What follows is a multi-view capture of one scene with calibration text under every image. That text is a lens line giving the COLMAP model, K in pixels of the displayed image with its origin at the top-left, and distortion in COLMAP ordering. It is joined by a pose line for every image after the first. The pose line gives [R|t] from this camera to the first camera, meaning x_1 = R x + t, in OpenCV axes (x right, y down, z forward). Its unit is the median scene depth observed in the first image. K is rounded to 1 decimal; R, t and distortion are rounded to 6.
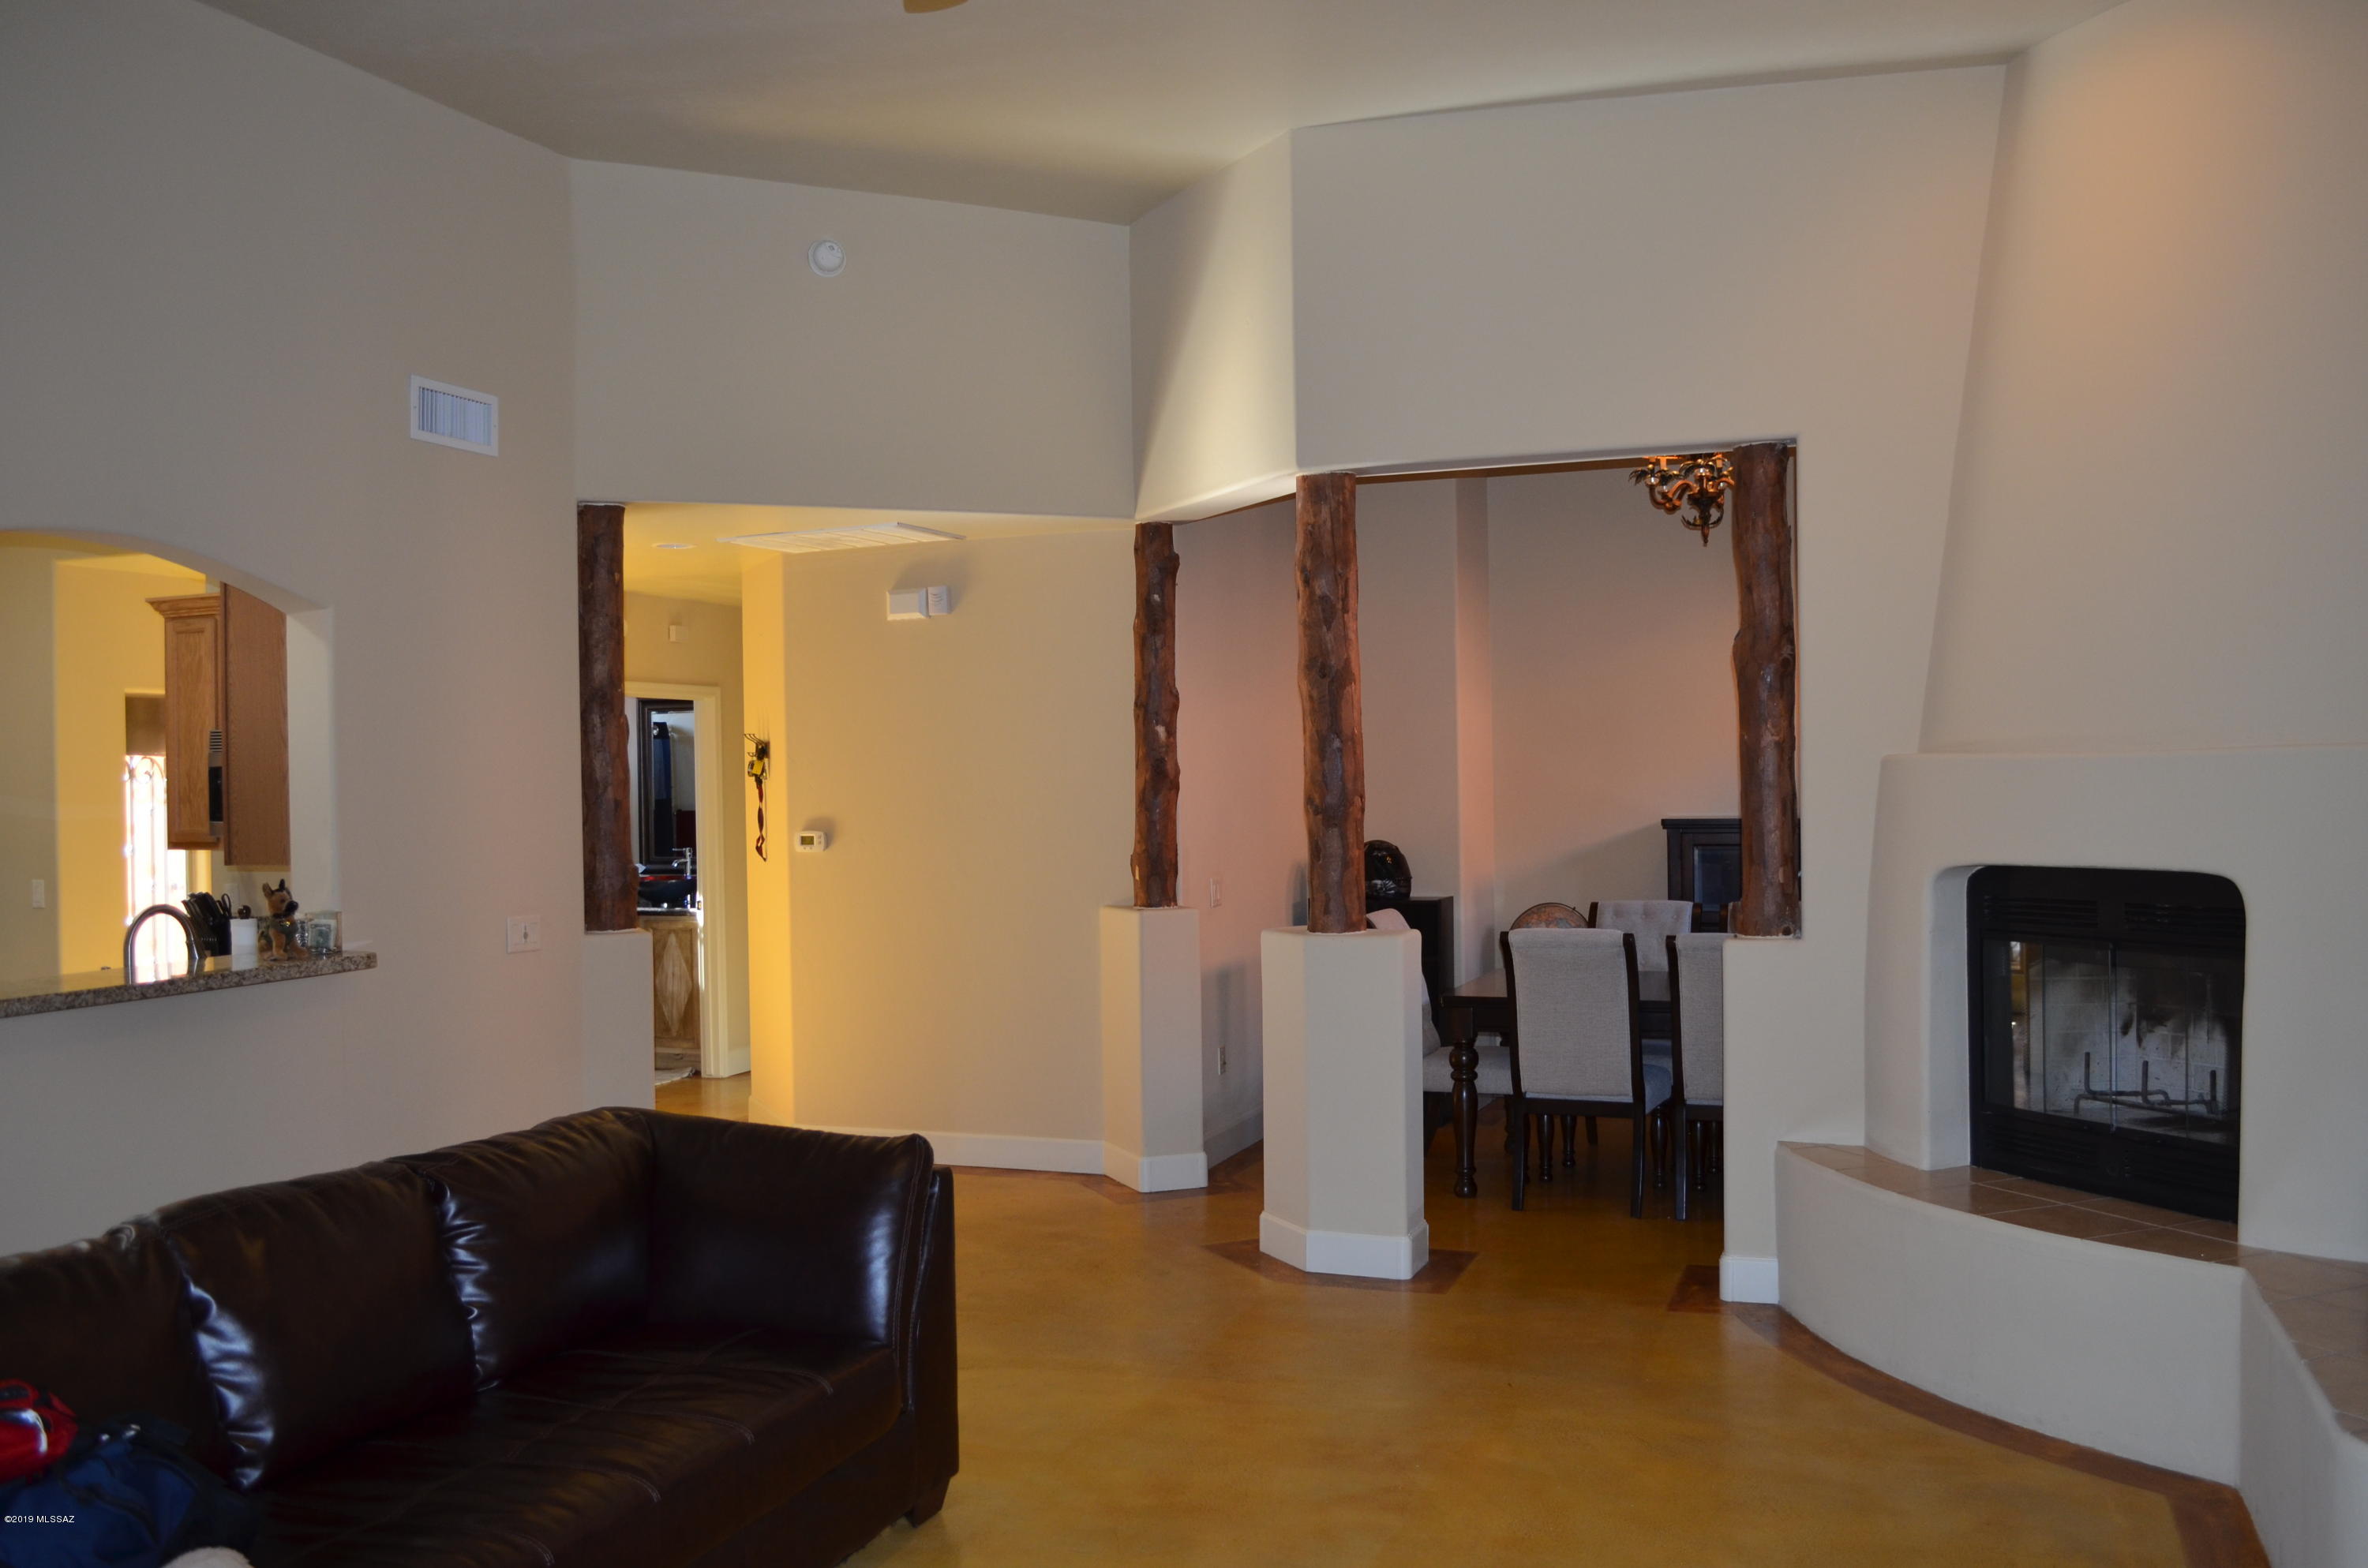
lens RADIAL K [[1909.7, 0, 1184.0], [0, 1909.7, 784.0], [0, 0, 1]] dist [-0.224677, -0.000001]
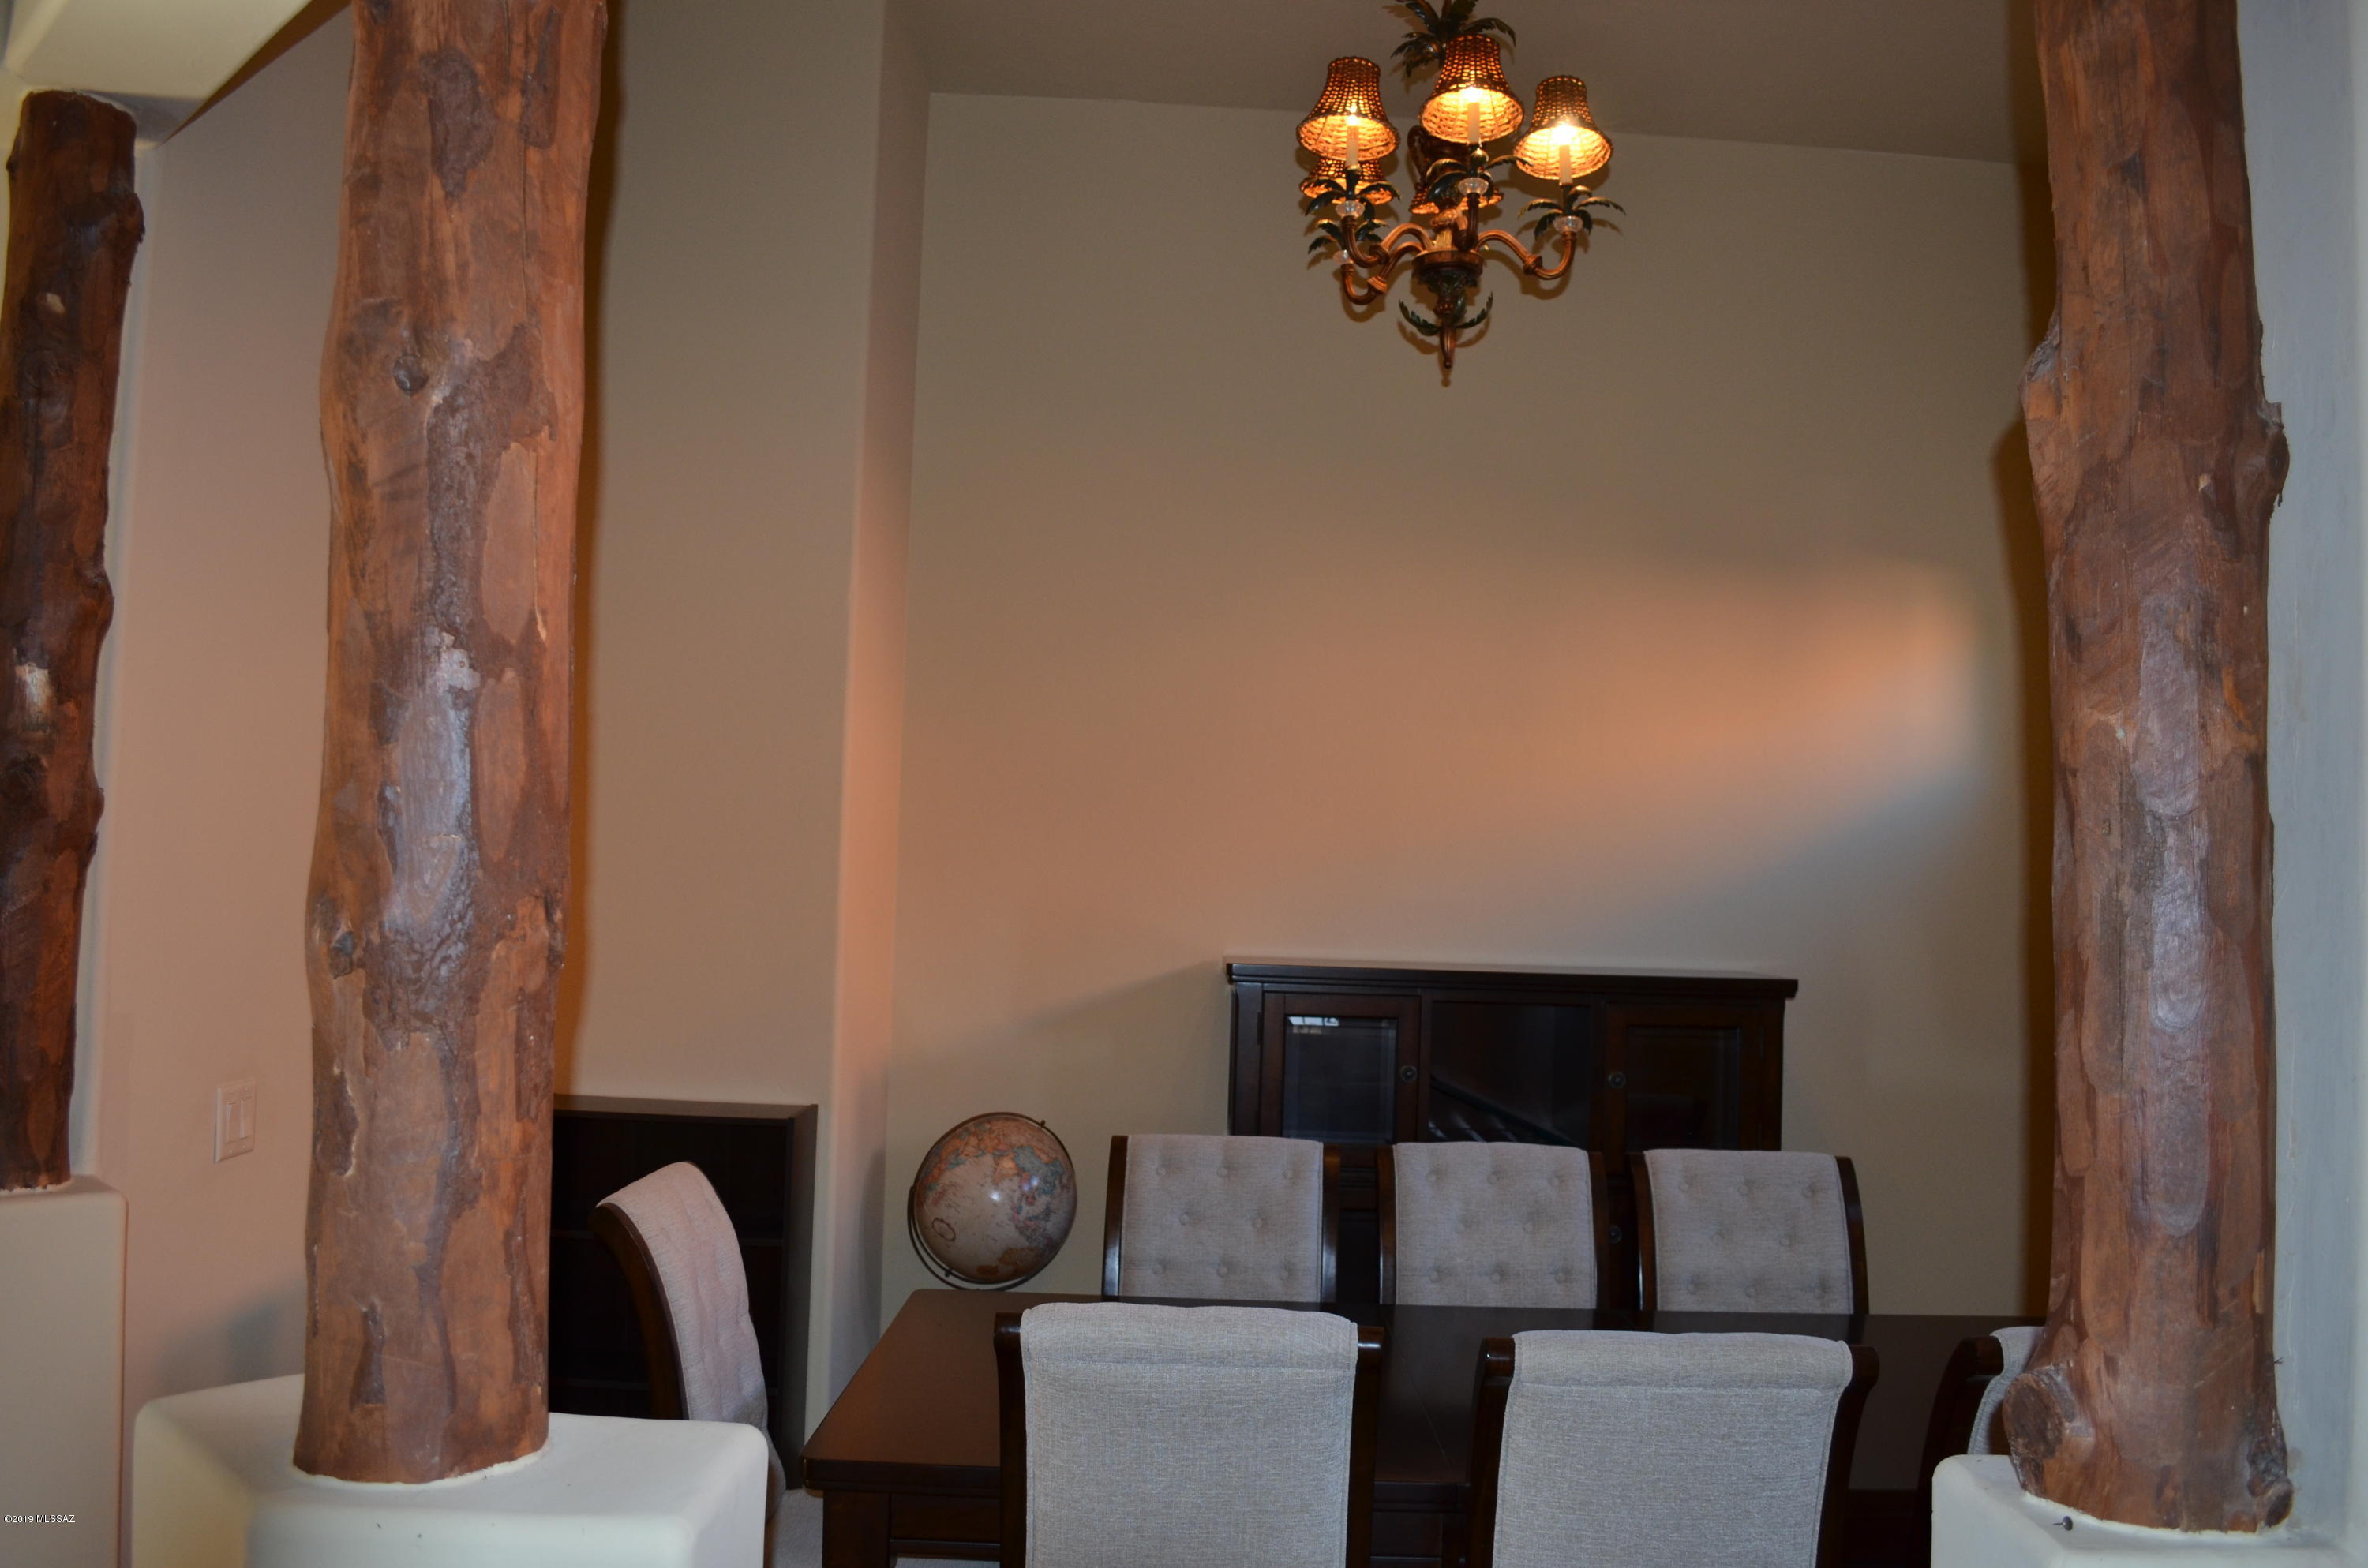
lens RADIAL K [[1851.9, 0, 1184.0], [0, 1851.9, 784.0], [0, 0, 1]] dist [-0.082157, 0.012342]
pose [[0.935941, 0.064002, 0.346293, 0.071379], [-0.044416, 0.996947, -0.064210, 0.002509], [-0.349346, 0.044716, 0.935926, 0.618248]]
